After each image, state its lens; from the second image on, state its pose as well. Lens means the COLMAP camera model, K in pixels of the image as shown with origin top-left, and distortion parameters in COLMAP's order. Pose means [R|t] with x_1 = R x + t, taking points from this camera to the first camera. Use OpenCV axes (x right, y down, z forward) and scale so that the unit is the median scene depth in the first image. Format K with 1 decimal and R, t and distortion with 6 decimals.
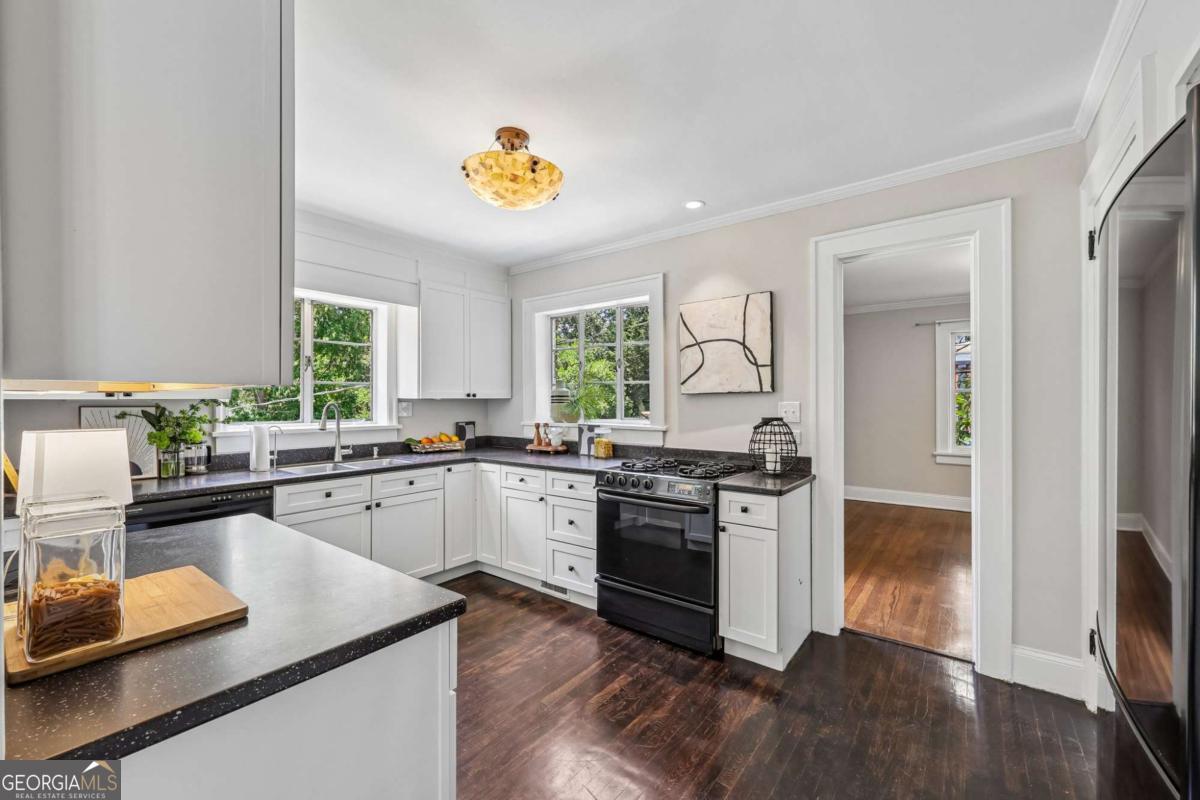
lens RADIAL K [[488.7, 0, 595.9], [0, 488.7, 402.6], [0, 0, 1]] dist [-0.000847, -0.000055]
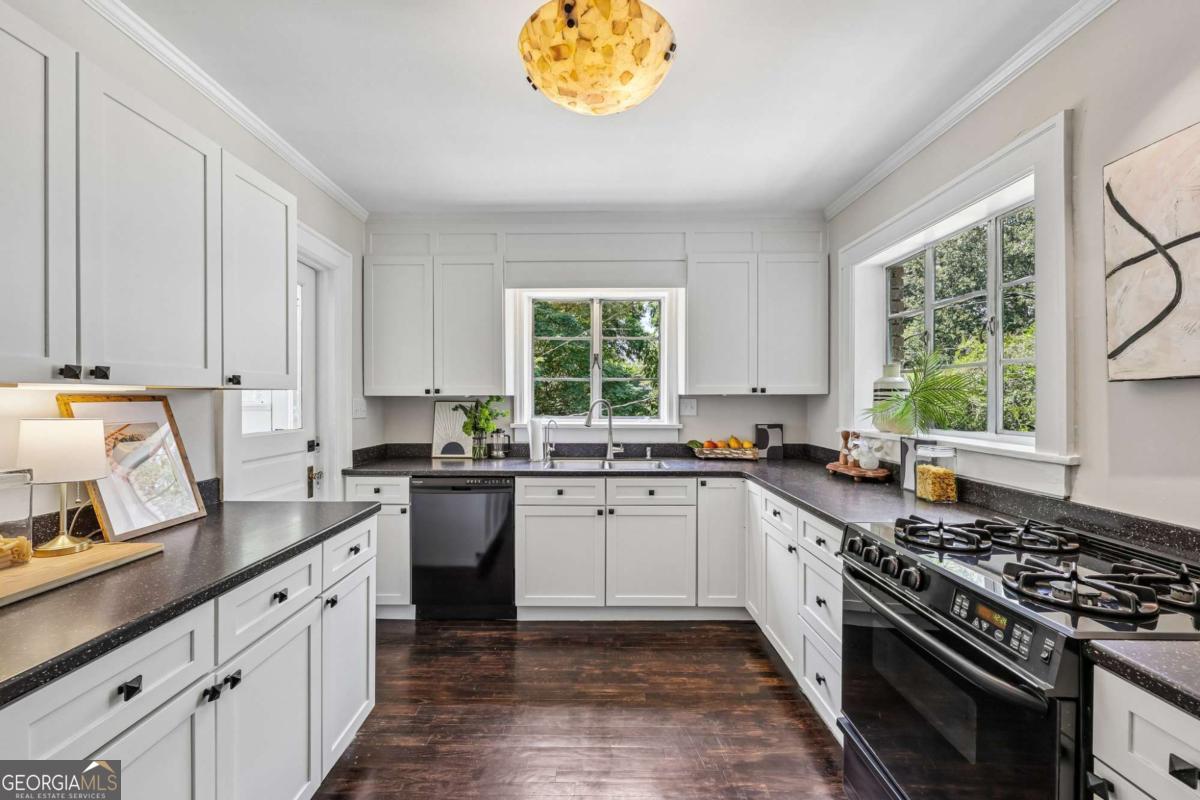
lens RADIAL K [[481.5, 0, 593.8], [0, 481.5, 399.6], [0, 0, 1]] dist [-0.001044, -0.000097]
pose [[0.610900, 0.003795, -0.791699, 0.209791], [-0.004243, 0.999990, 0.001519, -0.000318], [0.791696, 0.002432, 0.610910, 0.367974]]
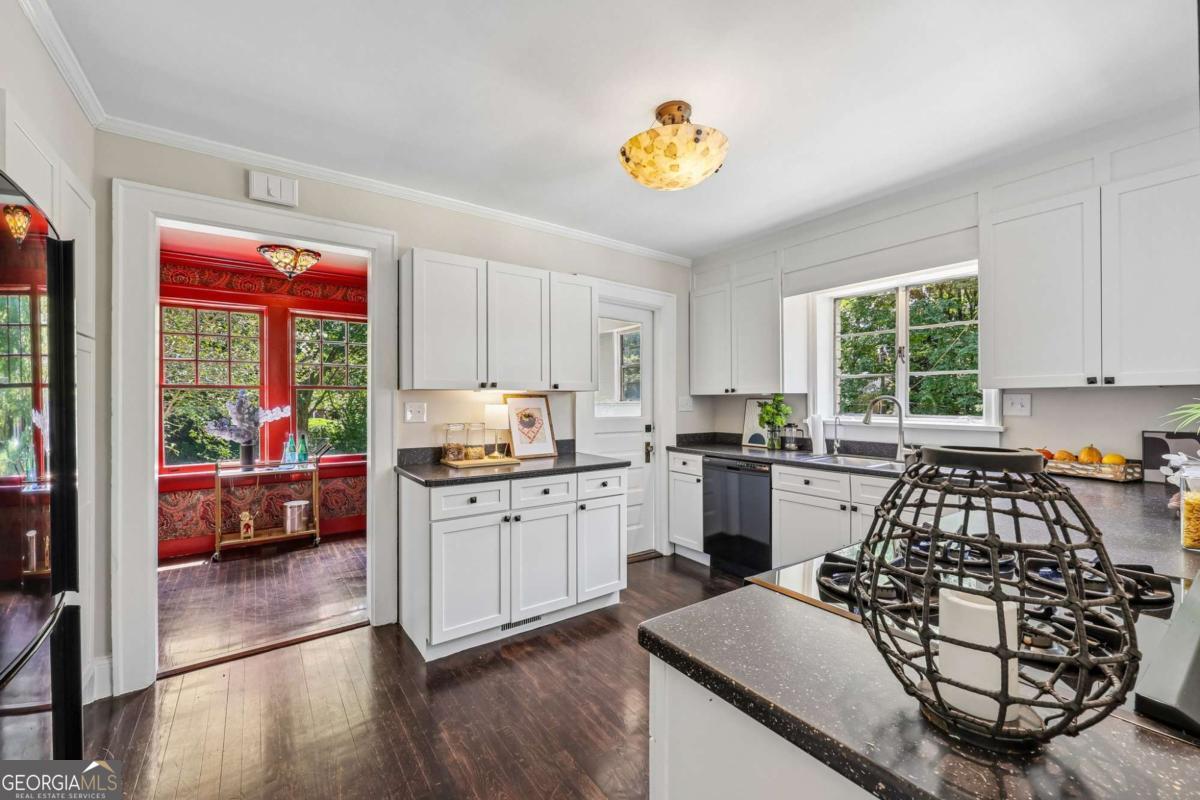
lens RADIAL K [[481.5, 0, 593.8], [0, 481.5, 399.6], [0, 0, 1]] dist [-0.001044, -0.000097]
pose [[-0.290785, 0.000351, -0.956788, 0.468882], [-0.000895, 0.999999, 0.000639, 0.007037], [0.956788, 0.001042, -0.290785, 0.689231]]
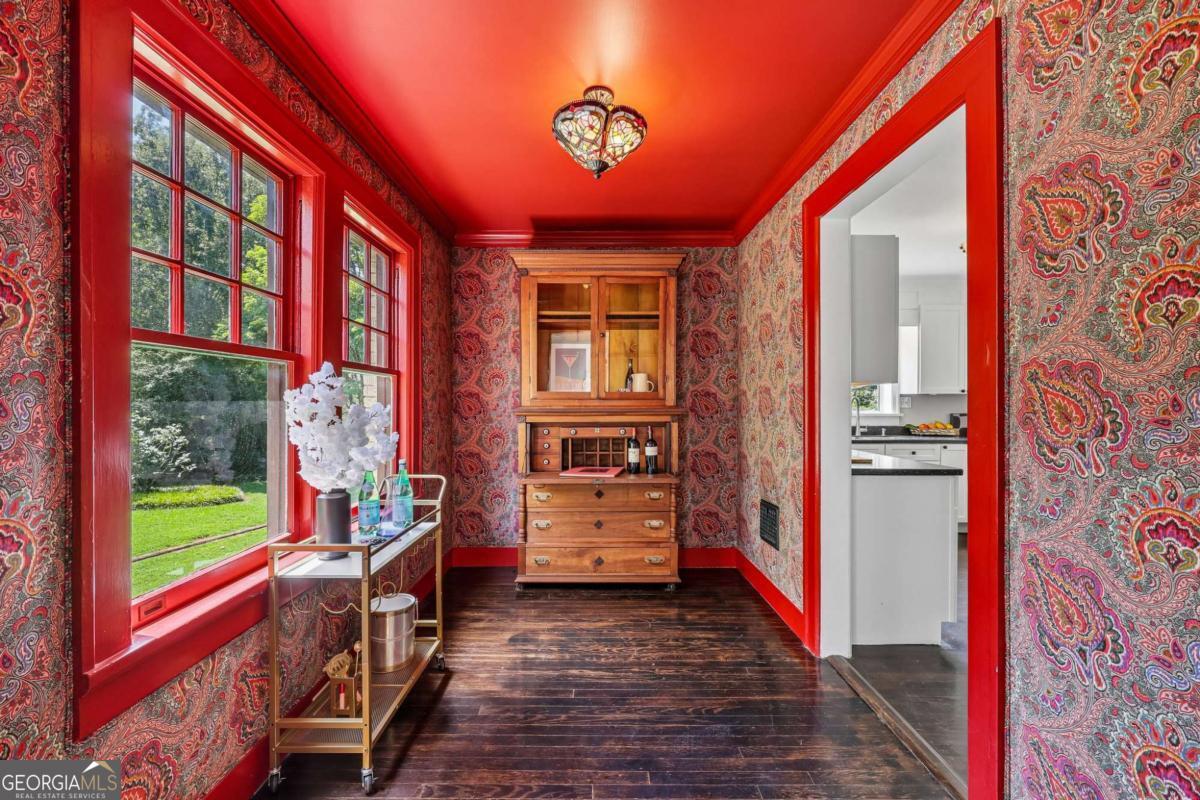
lens RADIAL K [[488.7, 0, 595.9], [0, 488.7, 402.6], [0, 0, 1]] dist [-0.000847, -0.000055]
pose [[0.624496, 0.003447, -0.781021, 0.136992], [-0.006487, 0.999979, -0.000773, 0.023446], [0.781001, 0.005549, 0.624505, -0.546940]]
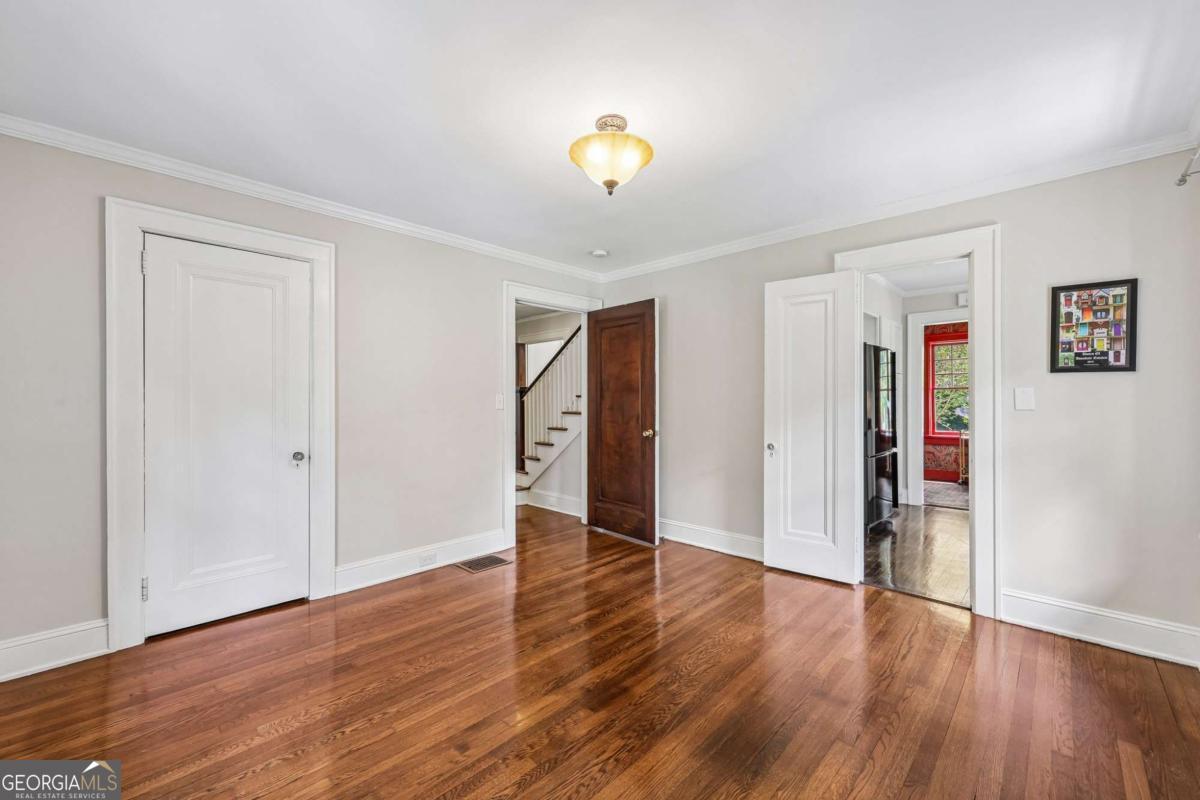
lens RADIAL K [[488.7, 0, 595.9], [0, 488.7, 402.6], [0, 0, 1]] dist [-0.000847, -0.000055]
pose [[-0.994368, 0.001698, 0.105973, 0.708690], [0.002301, 0.999982, 0.005567, 0.015328], [-0.105962, 0.005780, -0.994353, 1.197059]]
